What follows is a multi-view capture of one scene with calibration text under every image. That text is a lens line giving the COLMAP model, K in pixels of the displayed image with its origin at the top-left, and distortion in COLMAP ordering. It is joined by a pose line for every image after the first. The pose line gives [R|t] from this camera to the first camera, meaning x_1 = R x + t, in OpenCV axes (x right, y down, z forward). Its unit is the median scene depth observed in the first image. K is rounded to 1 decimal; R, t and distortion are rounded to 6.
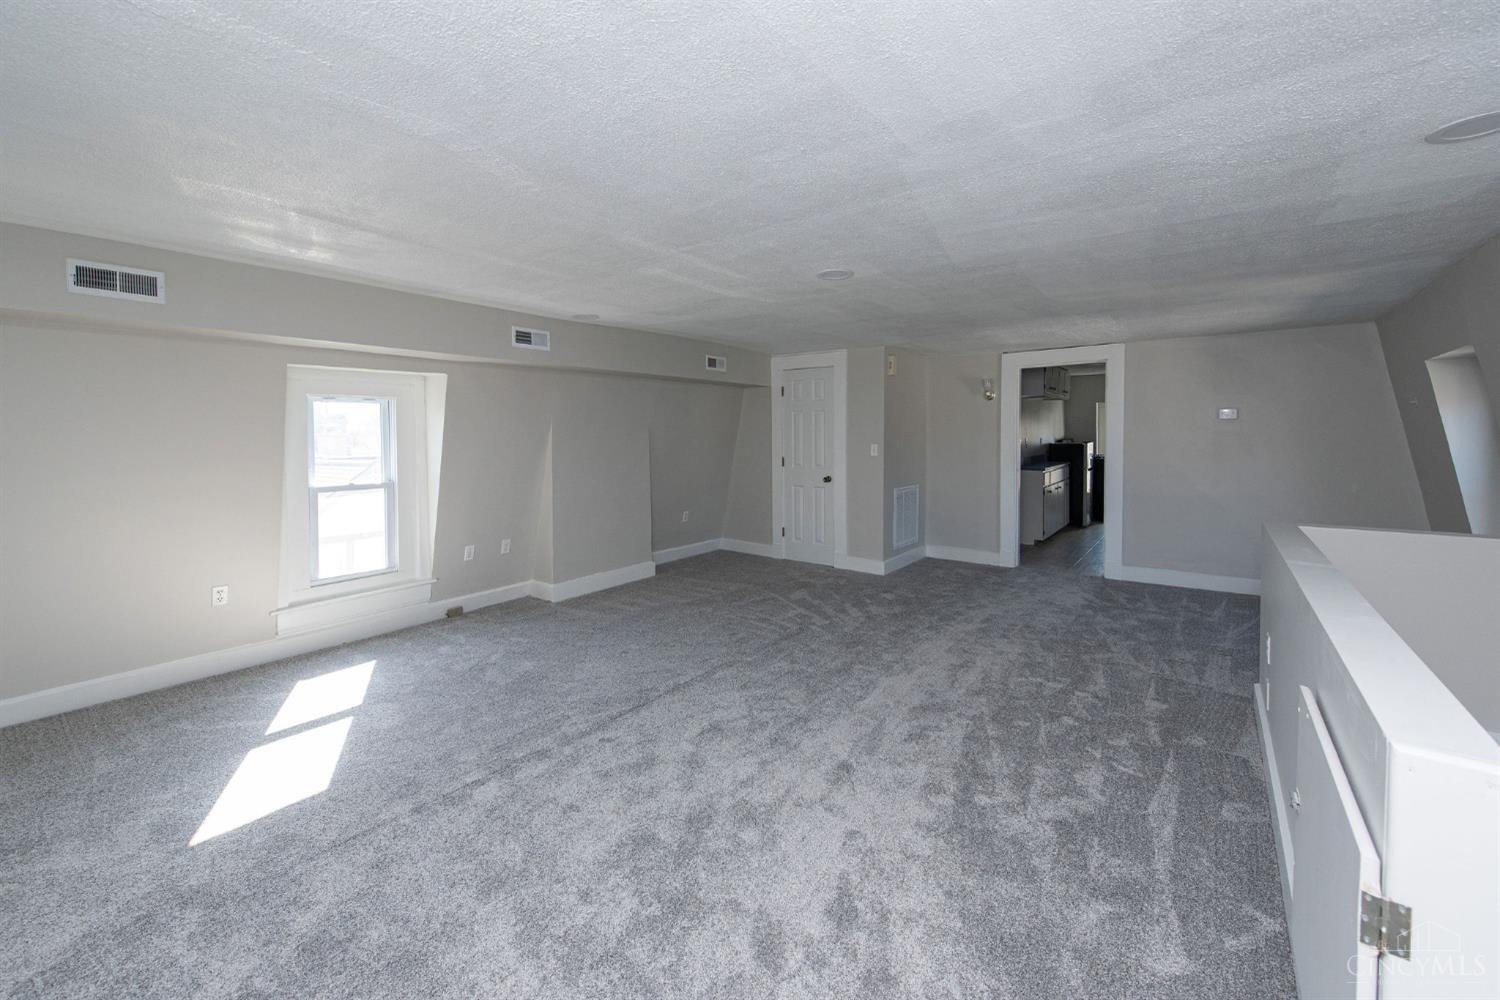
lens RADIAL K [[599.3, 0, 752.0], [0, 599.3, 503.9], [0, 0, 1]] dist [0.000054, -0.000033]
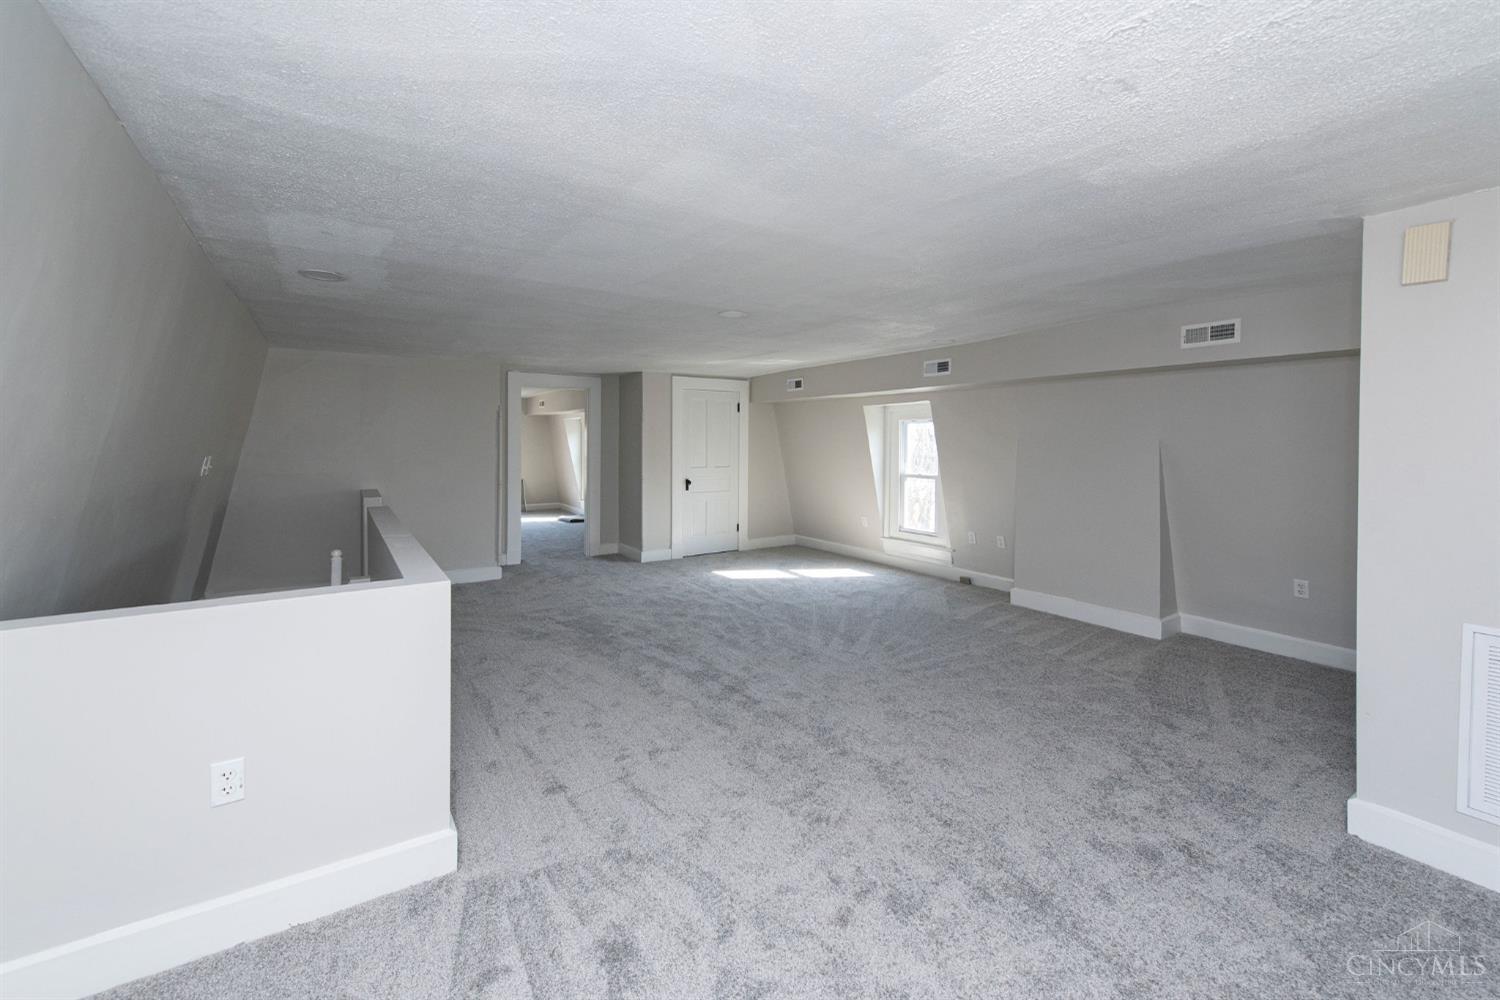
lens RADIAL K [[599.3, 0, 752.0], [0, 599.3, 503.9], [0, 0, 1]] dist [0.000054, -0.000033]
pose [[-0.329273, 0.085131, -0.940389, 0.867250], [-0.131510, 0.982086, 0.134953, -0.096737], [0.935032, 0.168107, -0.312178, 0.944694]]
